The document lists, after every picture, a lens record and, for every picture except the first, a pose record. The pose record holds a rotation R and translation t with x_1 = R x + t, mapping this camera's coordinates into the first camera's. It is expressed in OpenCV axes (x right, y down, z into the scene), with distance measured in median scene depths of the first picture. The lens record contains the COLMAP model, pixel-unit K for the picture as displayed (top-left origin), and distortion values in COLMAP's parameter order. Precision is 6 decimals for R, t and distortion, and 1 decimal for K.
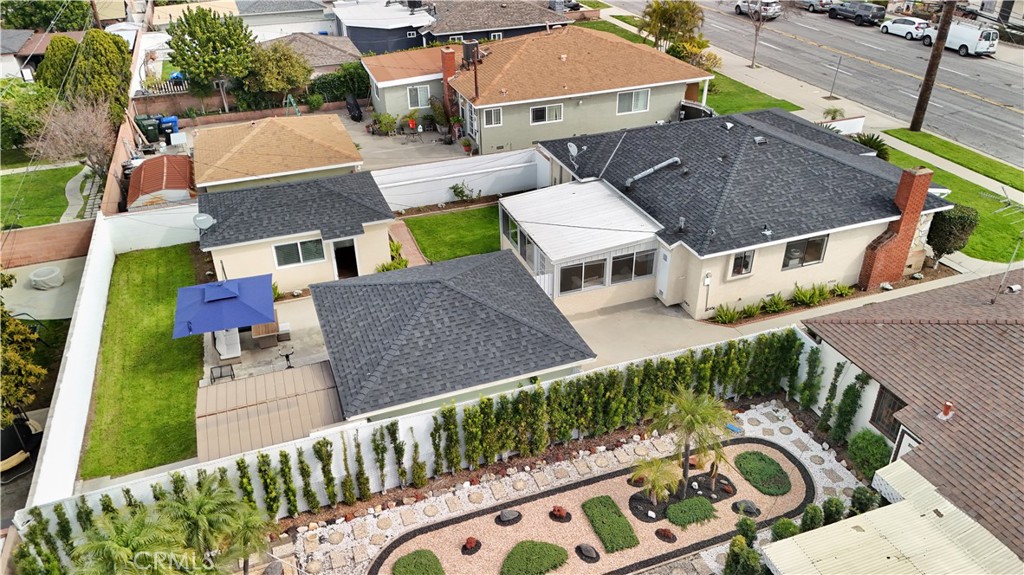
lens RADIAL K [[754.0, 0, 512.0], [0, 754.0, 287.5], [0, 0, 1]] dist [0.068542, -0.055659]
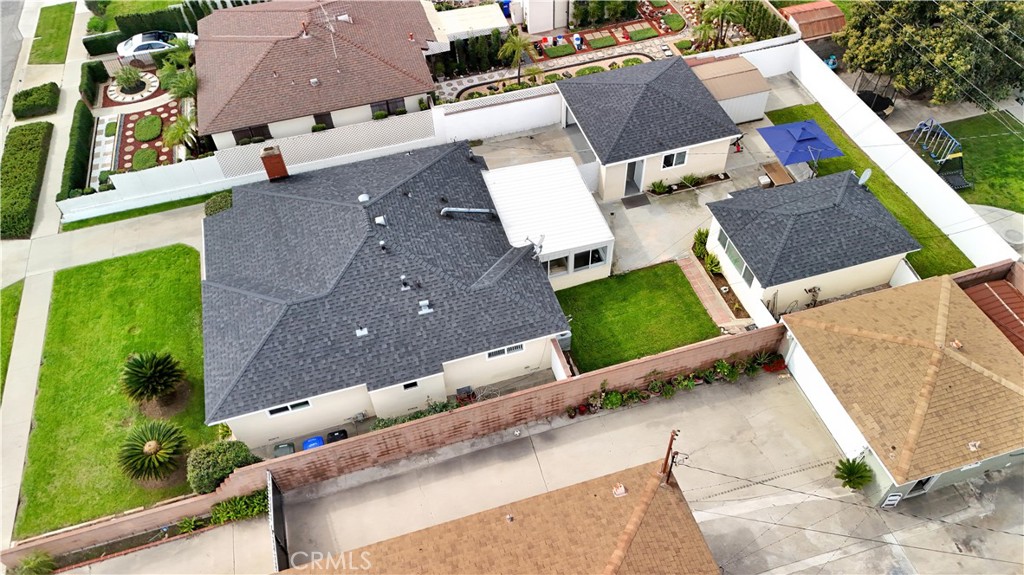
lens RADIAL K [[754.0, 0, 512.0], [0, 754.0, 287.5], [0, 0, 1]] dist [0.068542, -0.055659]
pose [[-0.996395, -0.028953, 0.079738, 0.042040], [0.073682, 0.170433, 0.982611, -1.264925], [-0.042039, 0.984944, -0.167686, 1.383276]]
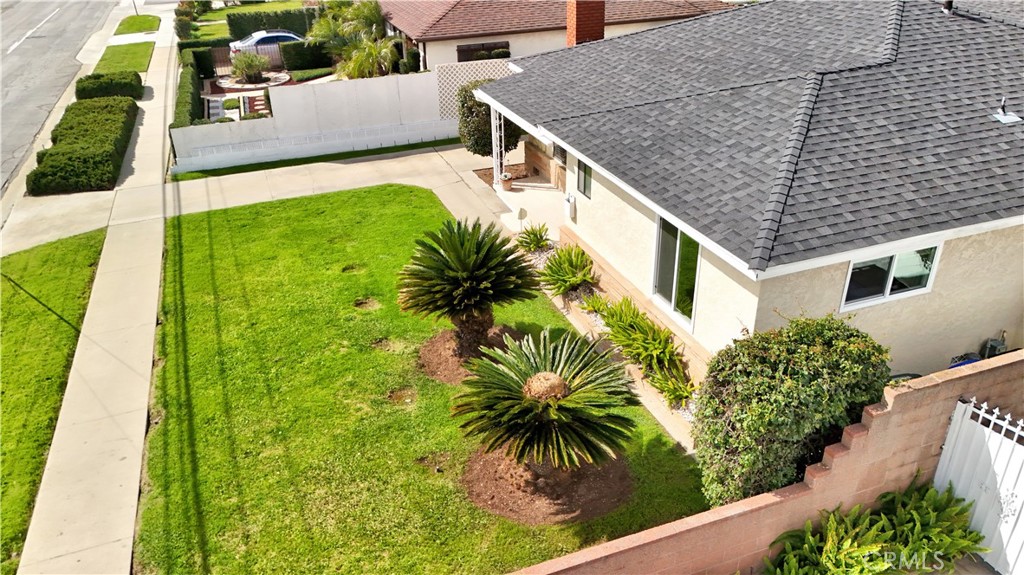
lens RADIAL K [[754.0, 0, 512.0], [0, 754.0, 287.5], [0, 0, 1]] dist [0.068542, -0.055659]
pose [[-0.999649, 0.024828, 0.009223, 0.595596], [0.020683, 0.514260, 0.857385, -0.607635], [0.016544, 0.857275, -0.514594, 1.580360]]
